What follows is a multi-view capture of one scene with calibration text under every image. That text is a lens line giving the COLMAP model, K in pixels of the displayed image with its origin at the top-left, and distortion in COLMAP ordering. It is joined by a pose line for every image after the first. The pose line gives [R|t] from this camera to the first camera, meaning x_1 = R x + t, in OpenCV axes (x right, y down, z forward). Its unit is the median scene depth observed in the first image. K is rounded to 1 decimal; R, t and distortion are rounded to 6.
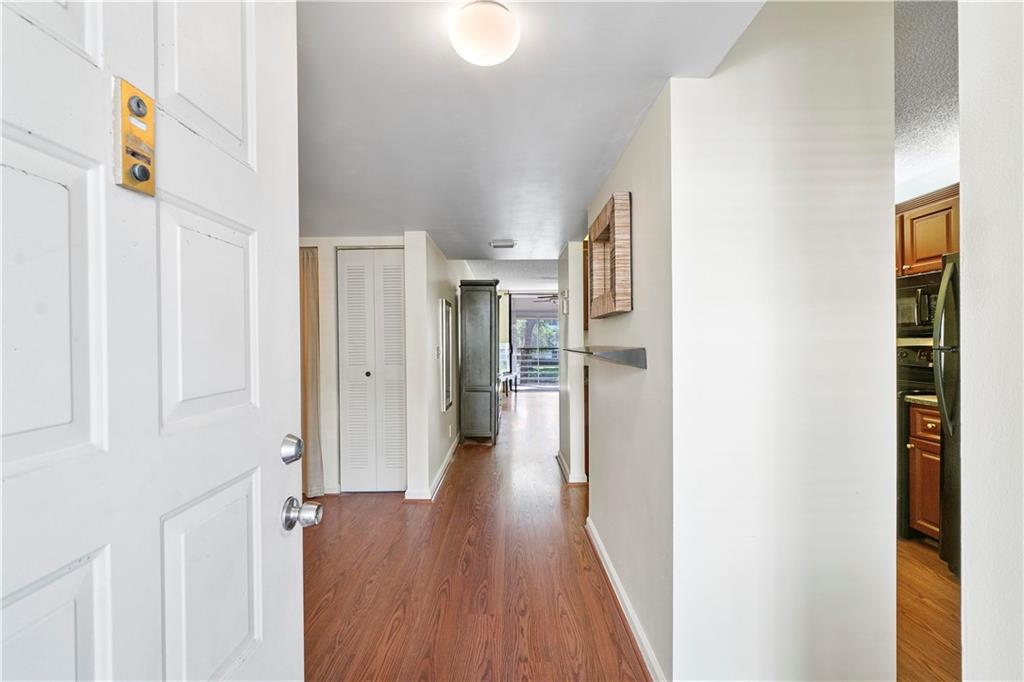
lens RADIAL K [[441.8, 0, 504.8], [0, 441.8, 340.6], [0, 0, 1]] dist [-0.002978, -0.000838]
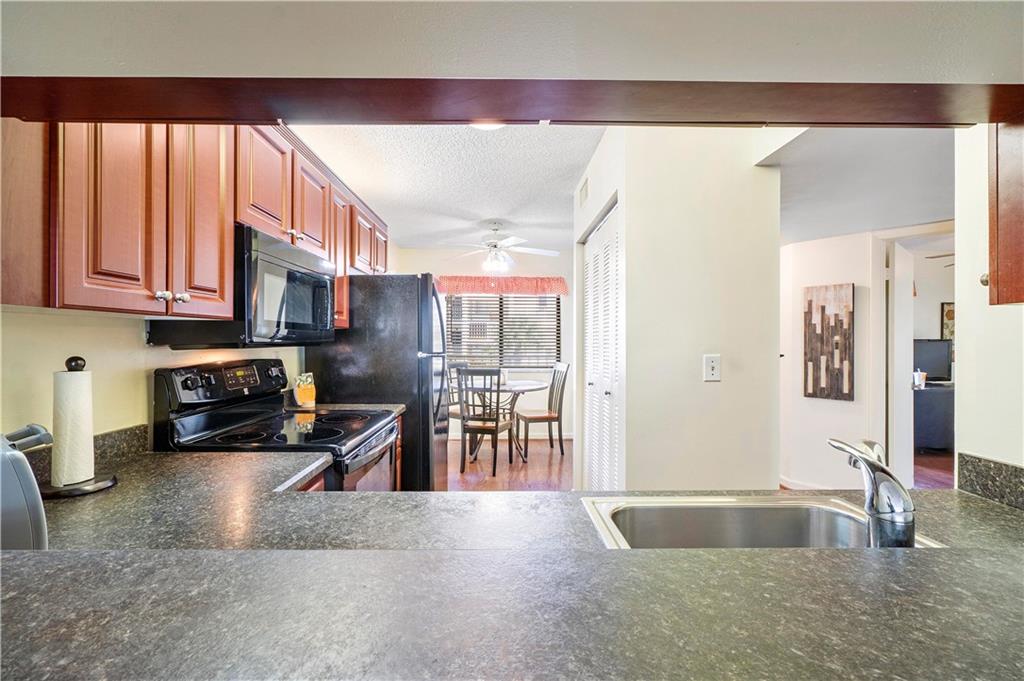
lens RADIAL K [[441.8, 0, 504.8], [0, 441.8, 340.1], [0, 0, 1]] dist [-0.002978, -0.000838]
pose [[-0.999798, 0.008692, -0.018099, 0.871830], [0.008613, 0.999953, 0.004447, -0.025985], [0.018137, 0.004291, -0.999826, 2.311169]]
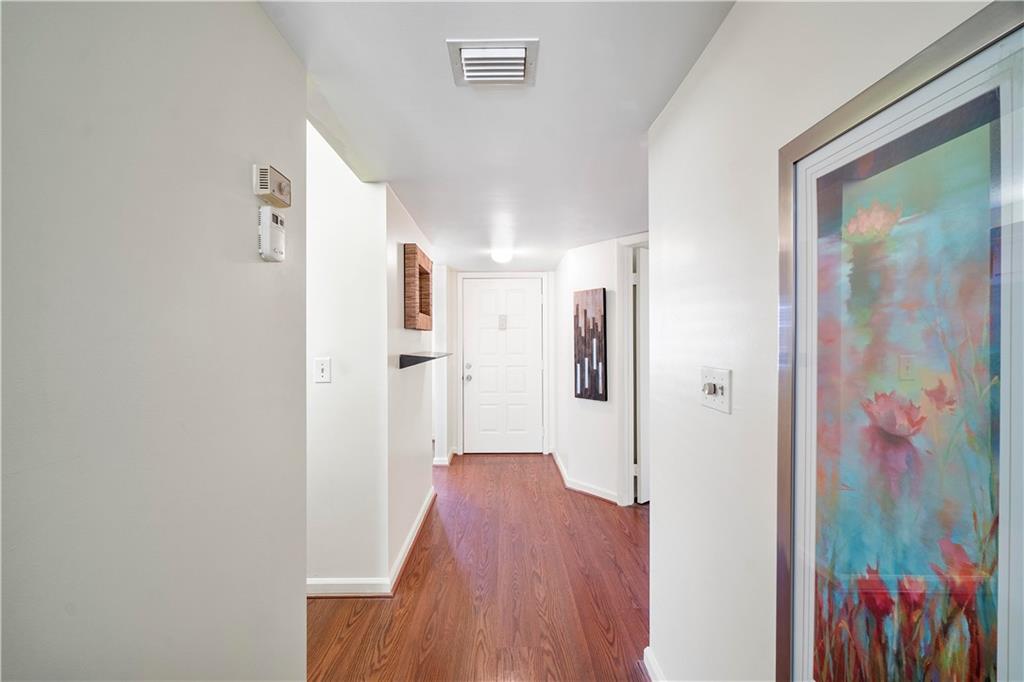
lens RADIAL K [[441.8, 0, 504.8], [0, 441.8, 340.6], [0, 0, 1]] dist [-0.002978, -0.000838]
pose [[-0.999819, 0.015900, -0.010445, -0.016739], [0.015931, 0.999869, -0.002878, -0.016578], [0.010398, -0.003044, -0.999941, 2.397980]]
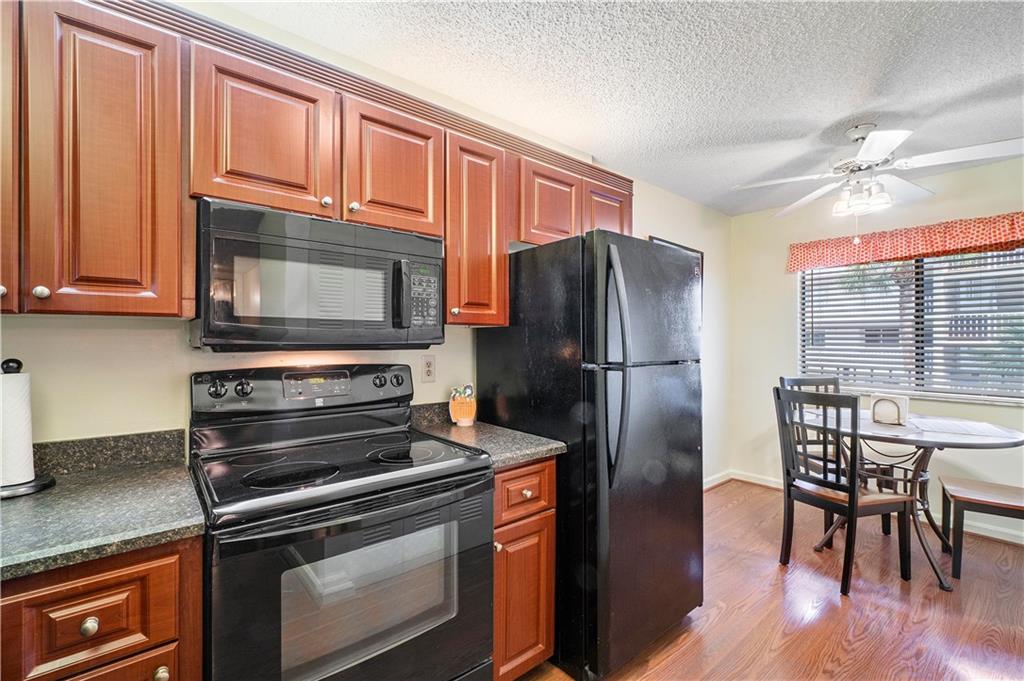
lens RADIAL K [[444.4, 0, 506.5], [0, 444.4, 335.7], [0, 0, 1]] dist [-0.003463, -0.000734]
pose [[-0.637295, 0.020171, 0.770356, 0.589808], [0.010362, 0.999791, -0.017606, -0.020438], [-0.770550, -0.003238, -0.637371, 1.665353]]
